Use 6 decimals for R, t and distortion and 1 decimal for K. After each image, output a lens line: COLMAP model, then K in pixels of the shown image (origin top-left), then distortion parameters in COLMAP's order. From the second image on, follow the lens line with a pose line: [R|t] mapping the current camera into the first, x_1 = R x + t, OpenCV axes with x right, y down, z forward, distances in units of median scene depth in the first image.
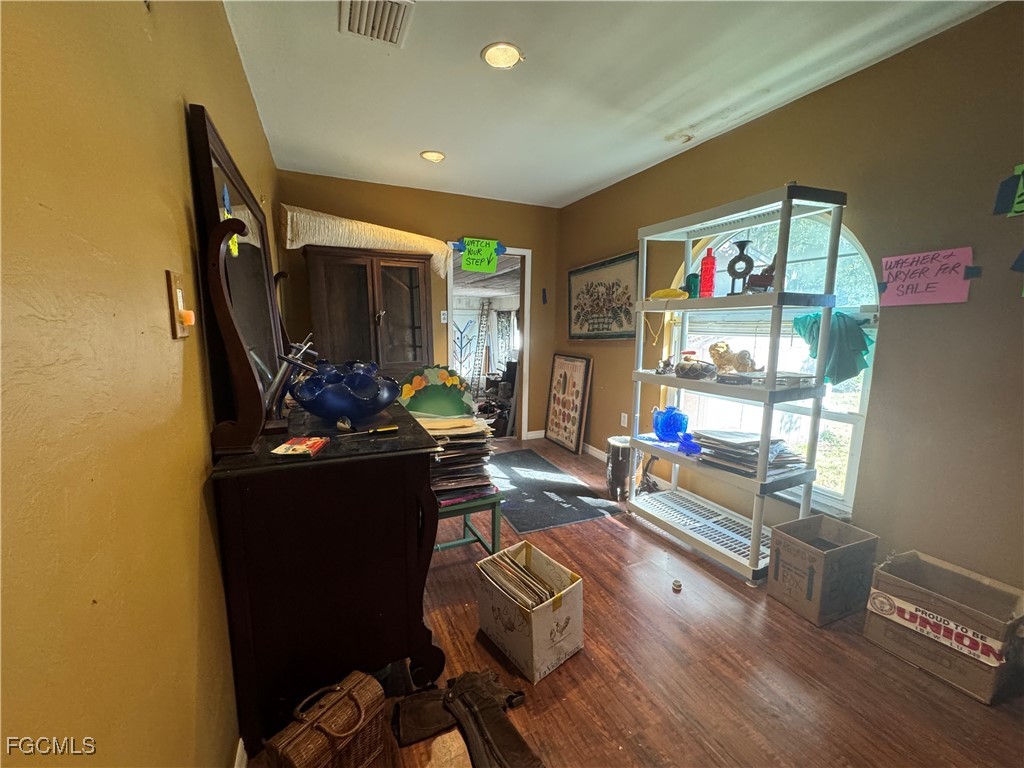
lens RADIAL K [[412.5, 0, 511.5], [0, 412.5, 386.3], [0, 0, 1]] dist [-0.002565, -0.000554]
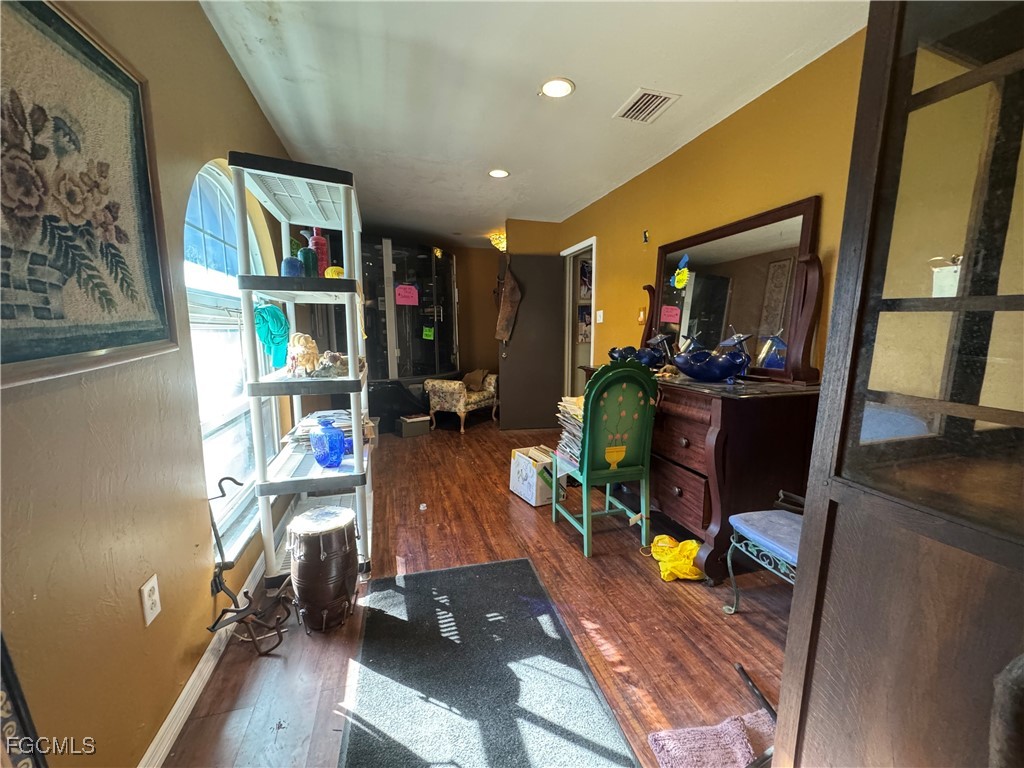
lens RADIAL K [[412.5, 0, 514.0], [0, 412.5, 390.6], [0, 0, 1]] dist [-0.002565, -0.000554]
pose [[-0.989865, -0.024546, 0.139874, -0.055046], [0.017319, 0.956731, 0.290458, -0.194181], [-0.140952, 0.289936, -0.946609, 1.456704]]
